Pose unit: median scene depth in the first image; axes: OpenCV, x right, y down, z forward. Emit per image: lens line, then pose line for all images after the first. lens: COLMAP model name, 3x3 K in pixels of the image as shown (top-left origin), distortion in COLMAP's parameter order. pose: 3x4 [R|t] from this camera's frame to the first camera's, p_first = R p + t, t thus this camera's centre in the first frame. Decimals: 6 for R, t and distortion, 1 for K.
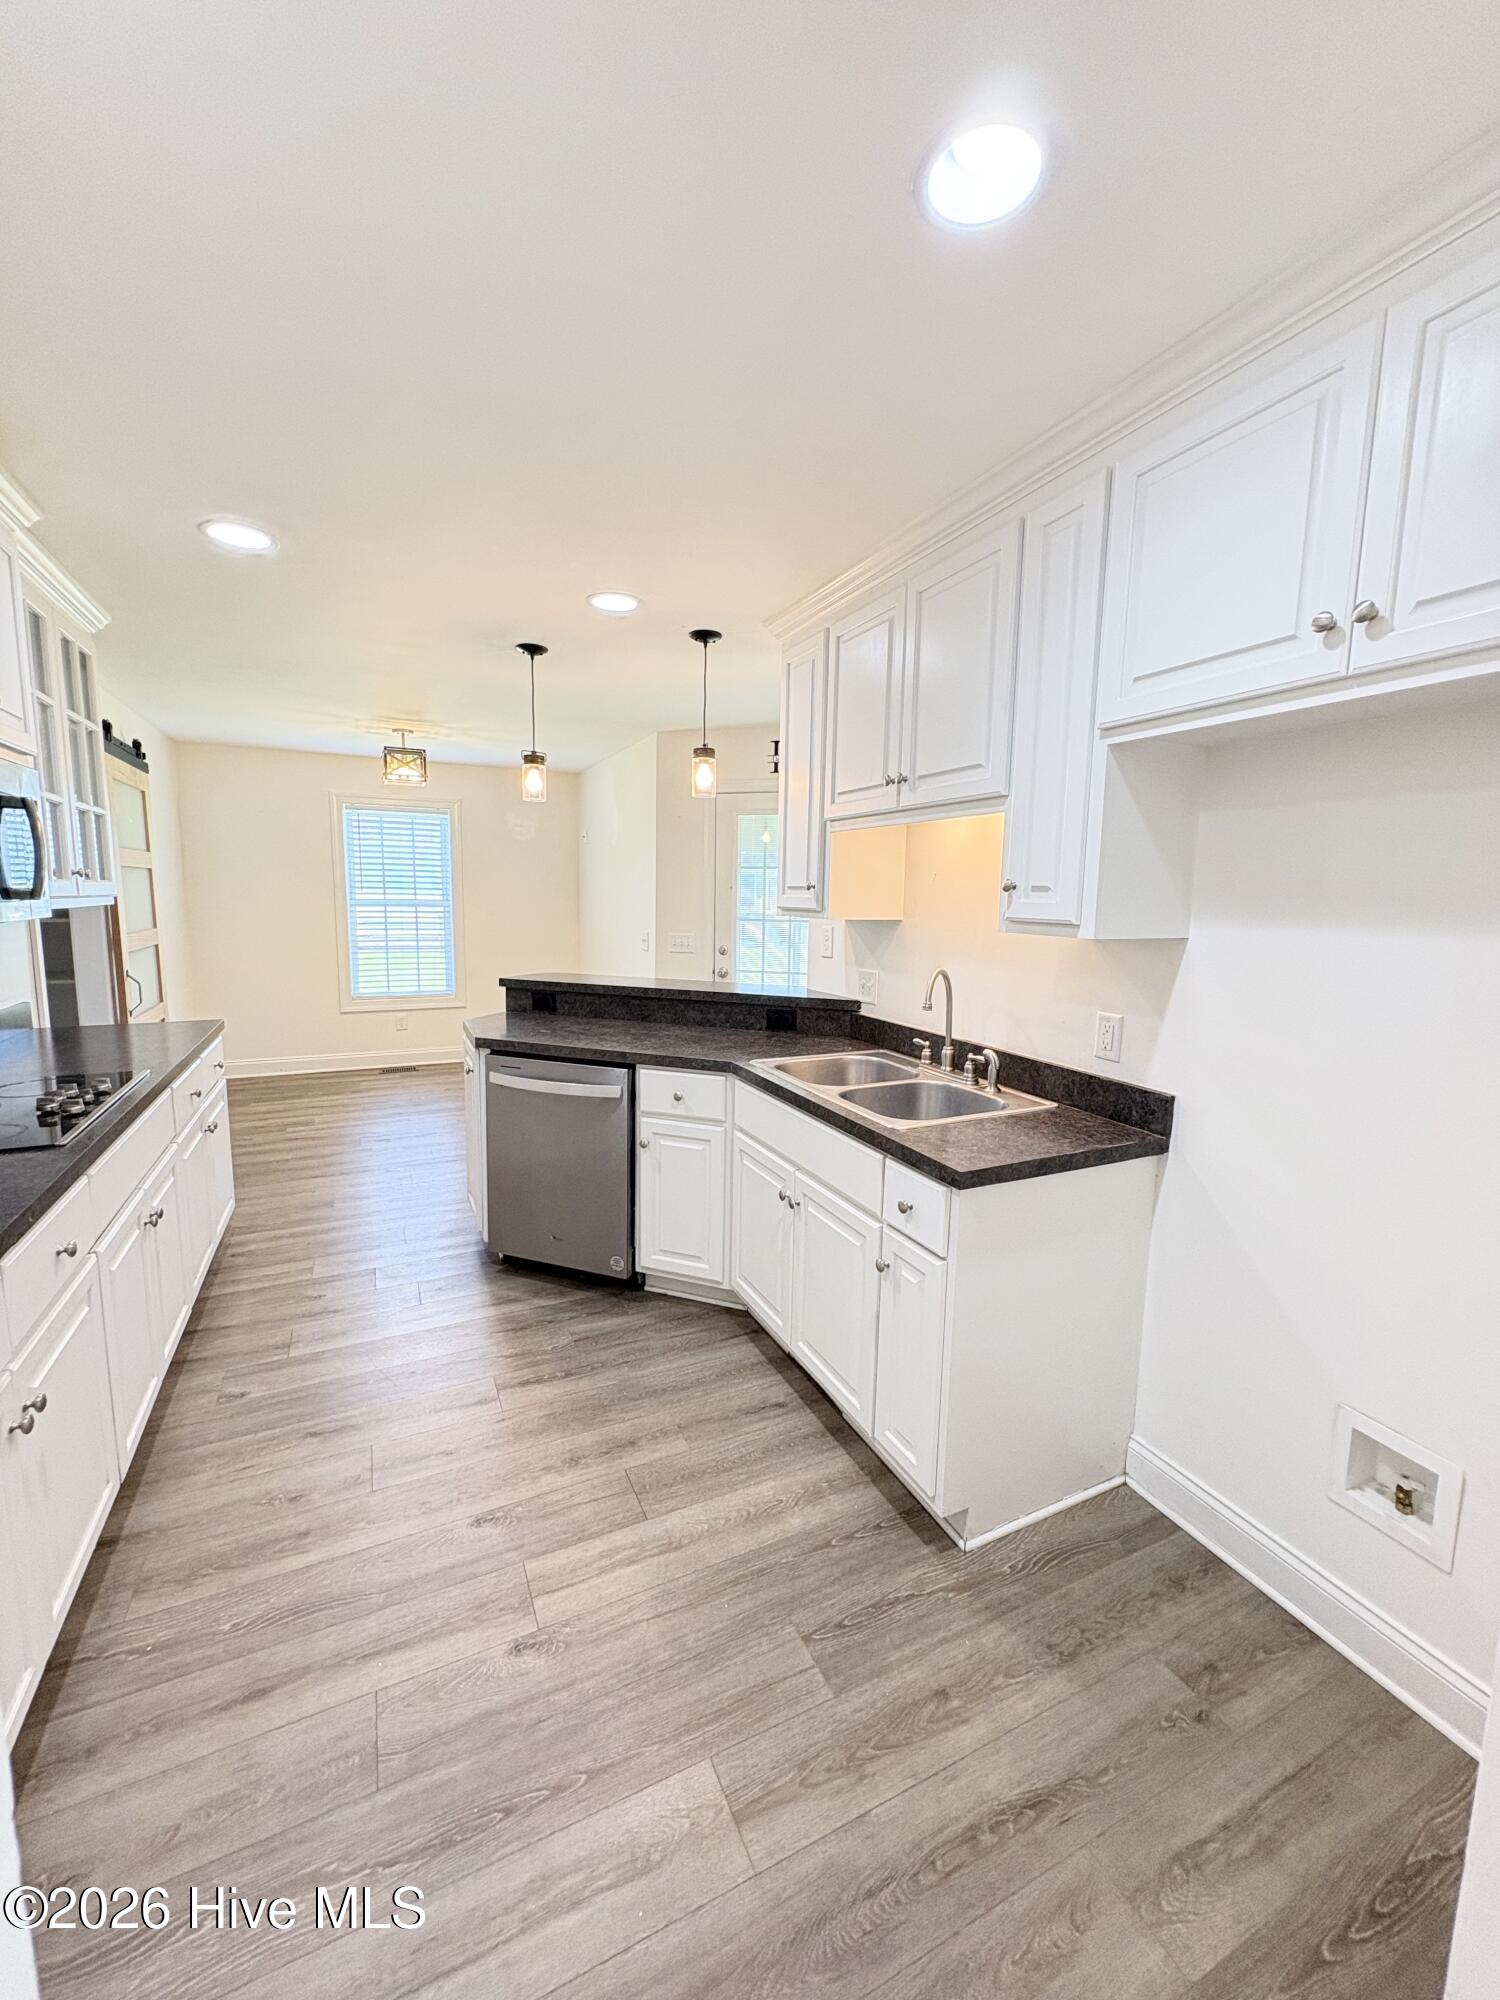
lens RADIAL K [[797.5, 0, 748.0], [0, 797.5, 997.6], [0, 0, 1]] dist [0.000666, 0.000025]
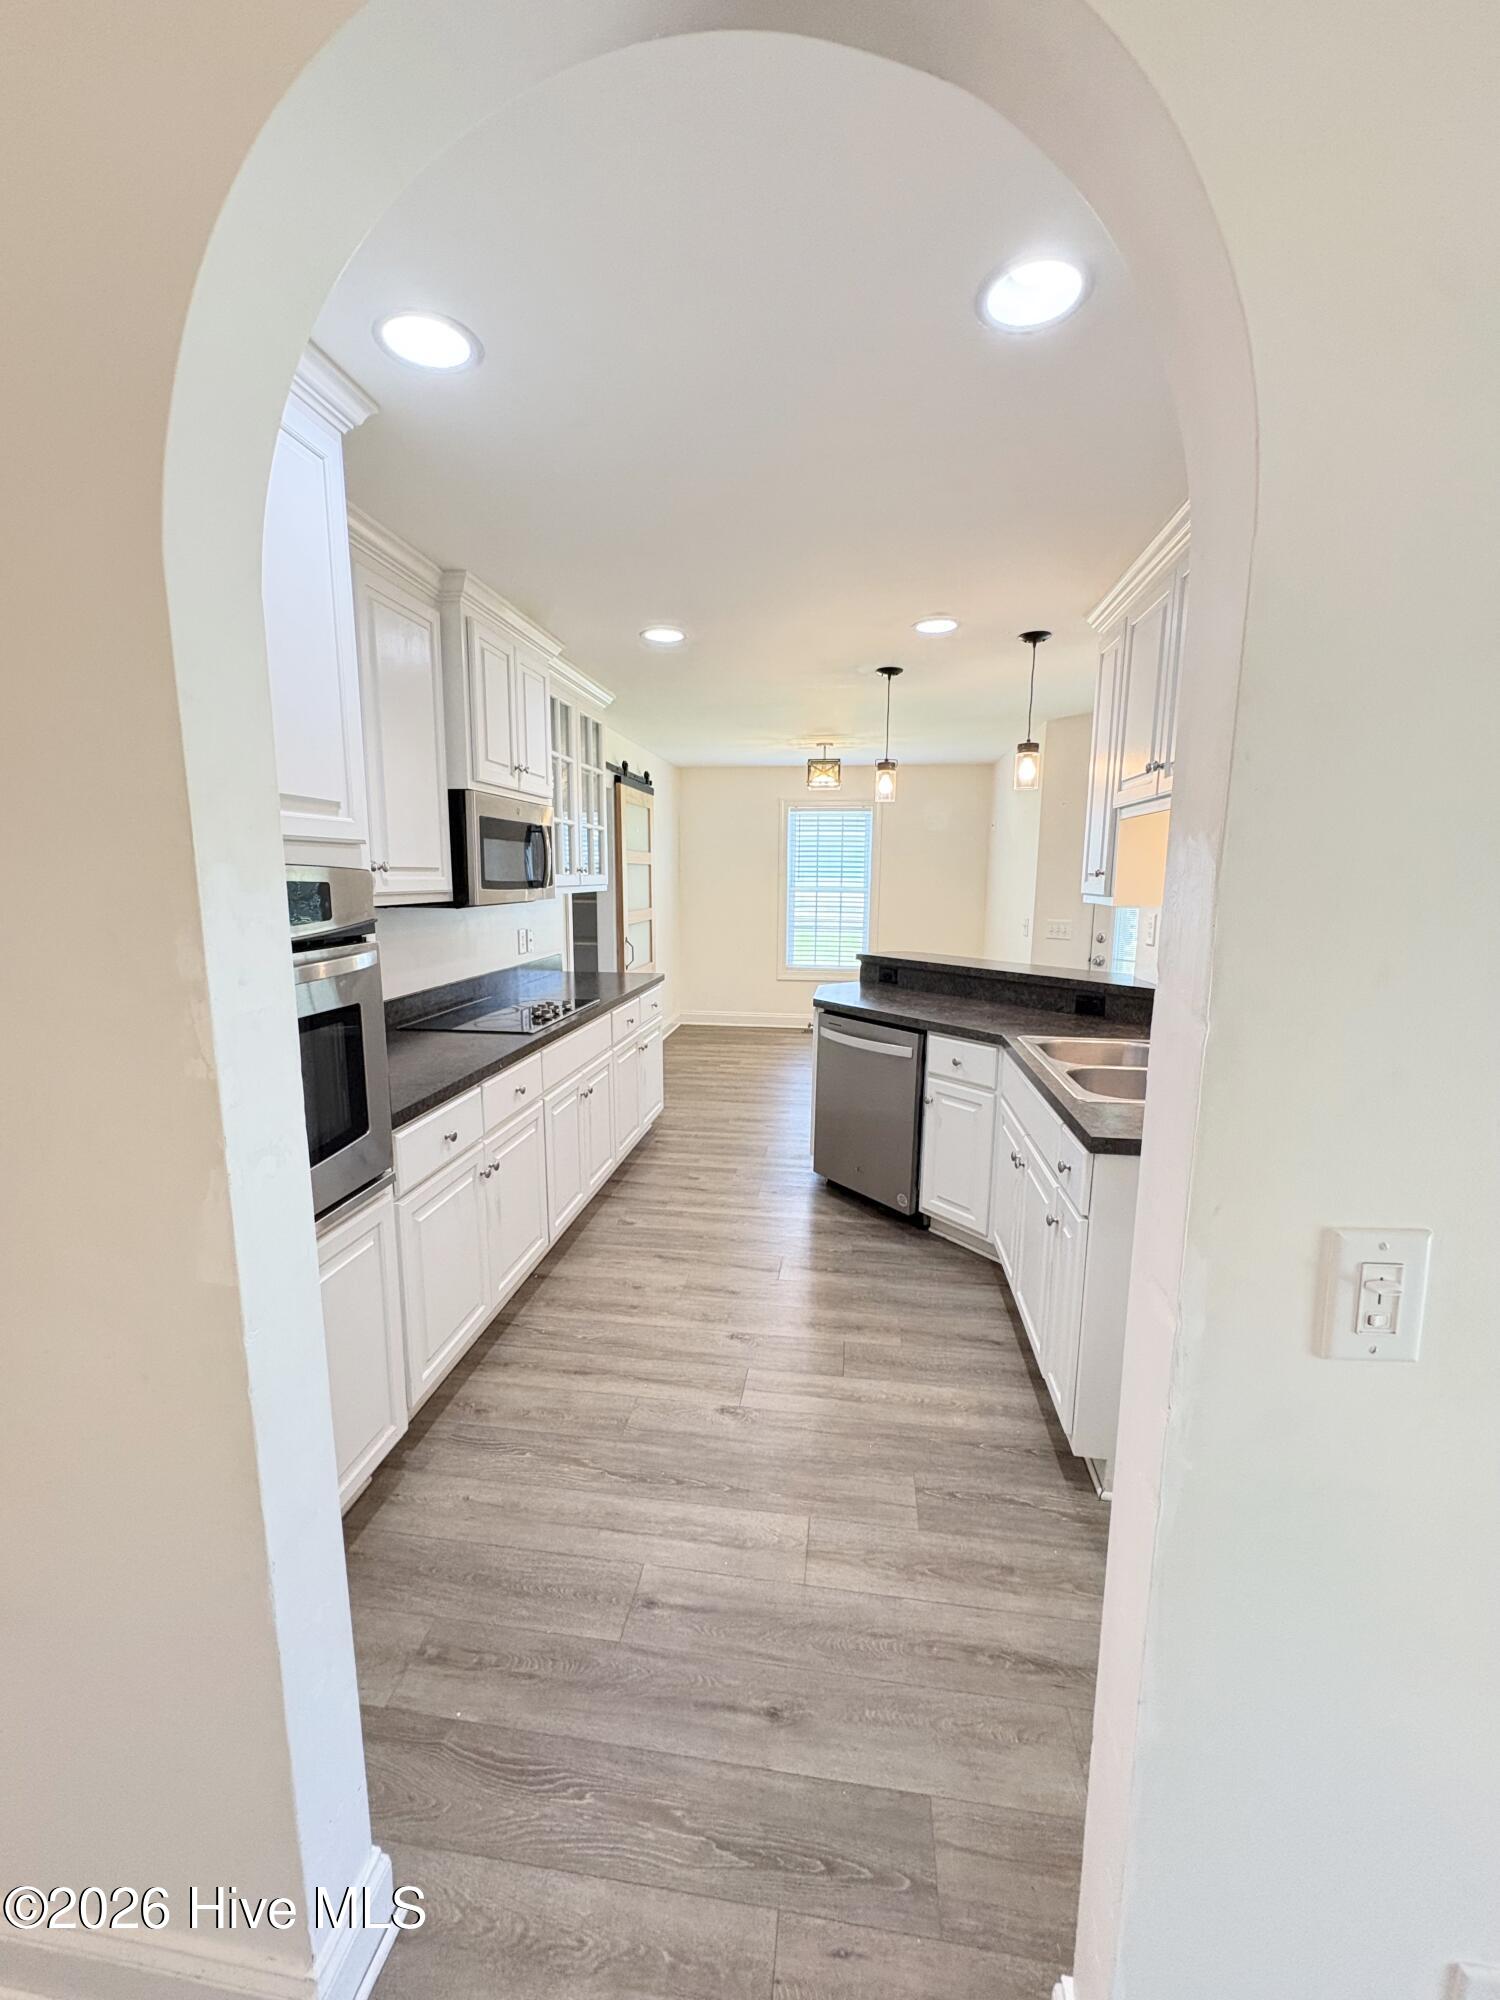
lens RADIAL K [[797.5, 0, 748.0], [0, 797.5, 997.6], [0, 0, 1]] dist [0.000666, 0.000025]
pose [[0.835083, 0.073535, -0.545188, 0.289121], [-0.064311, 0.997280, 0.036005, 0.012415], [0.546353, 0.004995, 0.837540, -0.109514]]
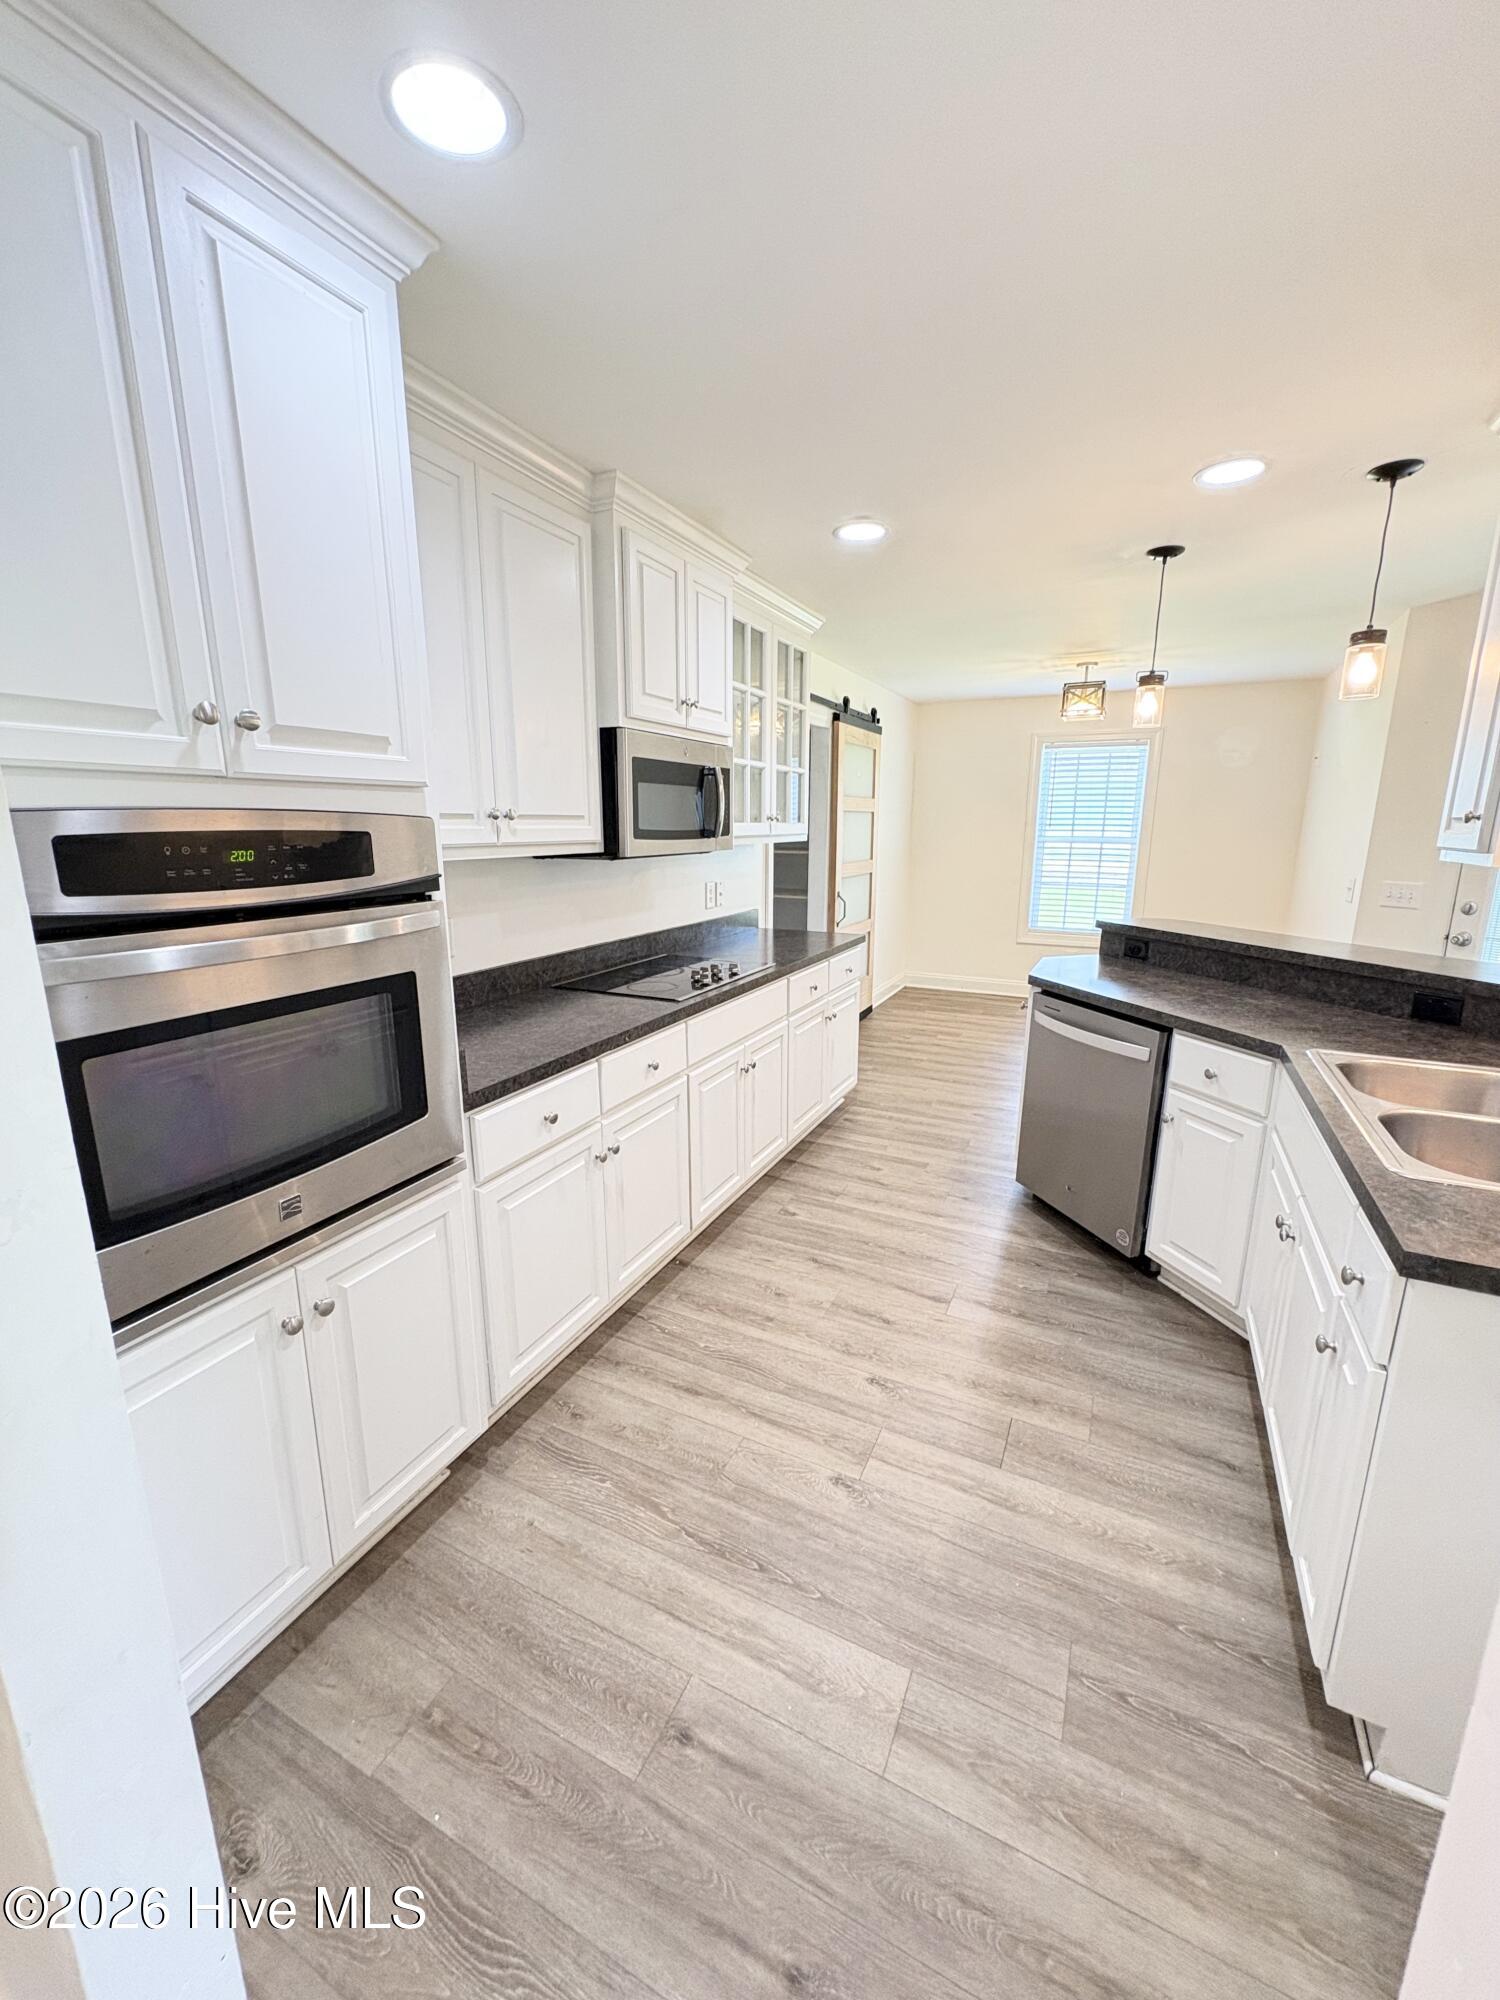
lens RADIAL K [[797.5, 0, 748.0], [0, 797.5, 997.6], [0, 0, 1]] dist [0.000666, 0.000025]
pose [[0.620111, 0.154338, -0.769183, 0.258676], [-0.094176, 0.988012, 0.122322, -0.013457], [0.778841, -0.003414, 0.627212, 0.096525]]
